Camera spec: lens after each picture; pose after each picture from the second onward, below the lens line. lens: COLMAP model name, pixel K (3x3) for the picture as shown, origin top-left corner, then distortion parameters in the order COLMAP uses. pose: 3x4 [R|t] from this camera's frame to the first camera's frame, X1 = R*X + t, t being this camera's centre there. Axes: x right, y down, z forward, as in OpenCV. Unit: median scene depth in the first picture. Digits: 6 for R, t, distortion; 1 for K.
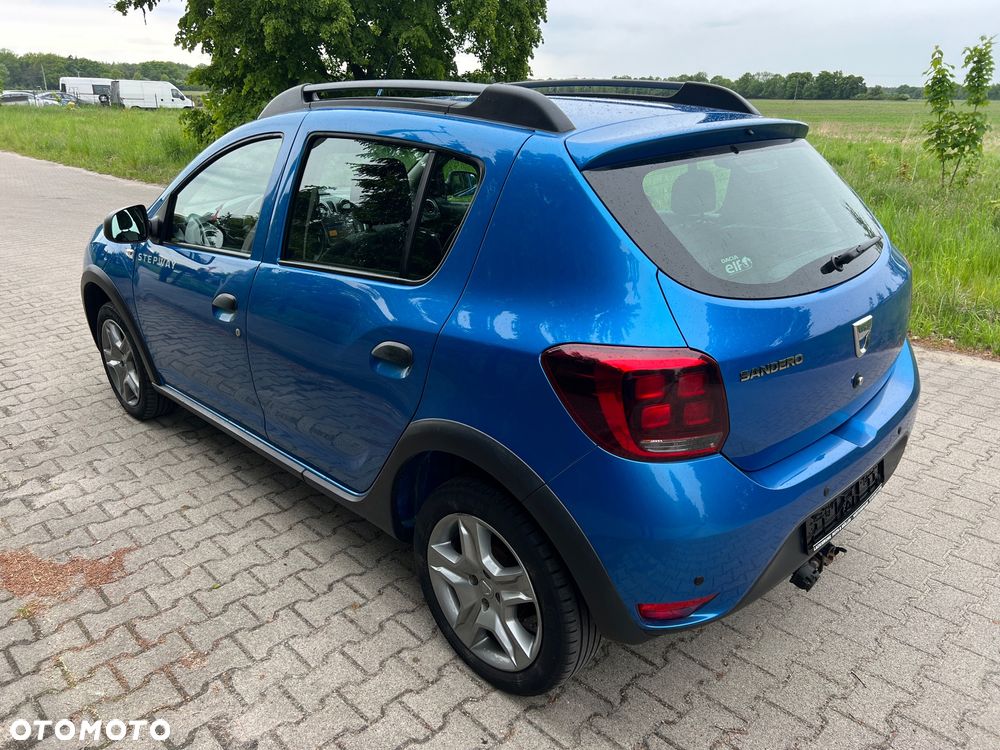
lens RADIAL K [[745.9, 0, 500.0], [0, 745.9, 375.0], [0, 0, 1]] dist [0.050063, -0.053816]
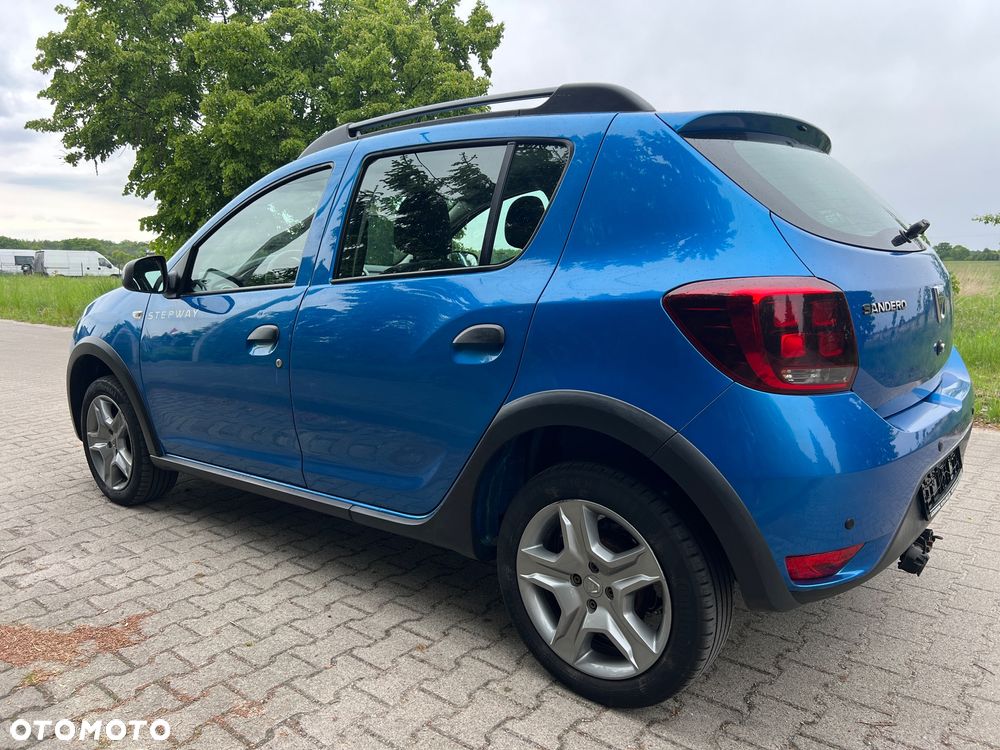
lens RADIAL K [[747.6, 0, 504.2], [0, 747.6, 375.4], [0, 0, 1]] dist [0.053154, -0.059458]
pose [[0.994137, -0.033234, 0.102894, -0.179614], [0.053801, 0.977472, -0.204093, 0.183524], [-0.093794, 0.208432, 0.973529, 0.057560]]
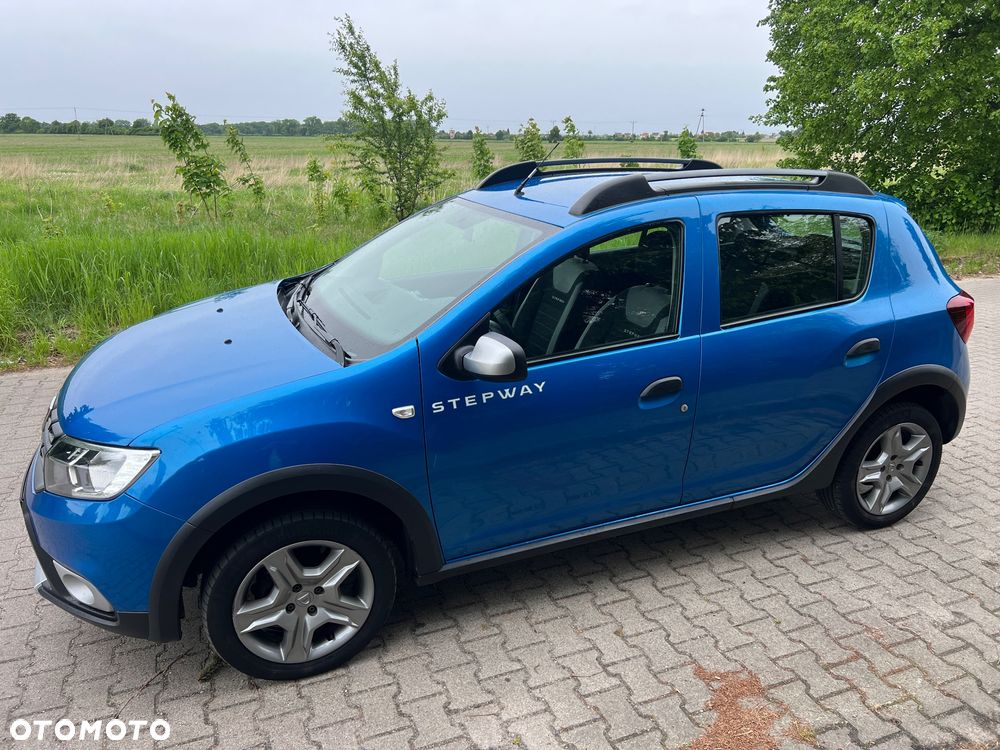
lens RADIAL K [[747.6, 0, 504.2], [0, 747.6, 375.4], [0, 0, 1]] dist [0.053154, -0.059458]
pose [[0.378579, -0.291465, 0.878480, -1.481333], [0.325174, 0.930504, 0.168593, -0.391759], [-0.866568, 0.221833, 0.447046, 0.807972]]
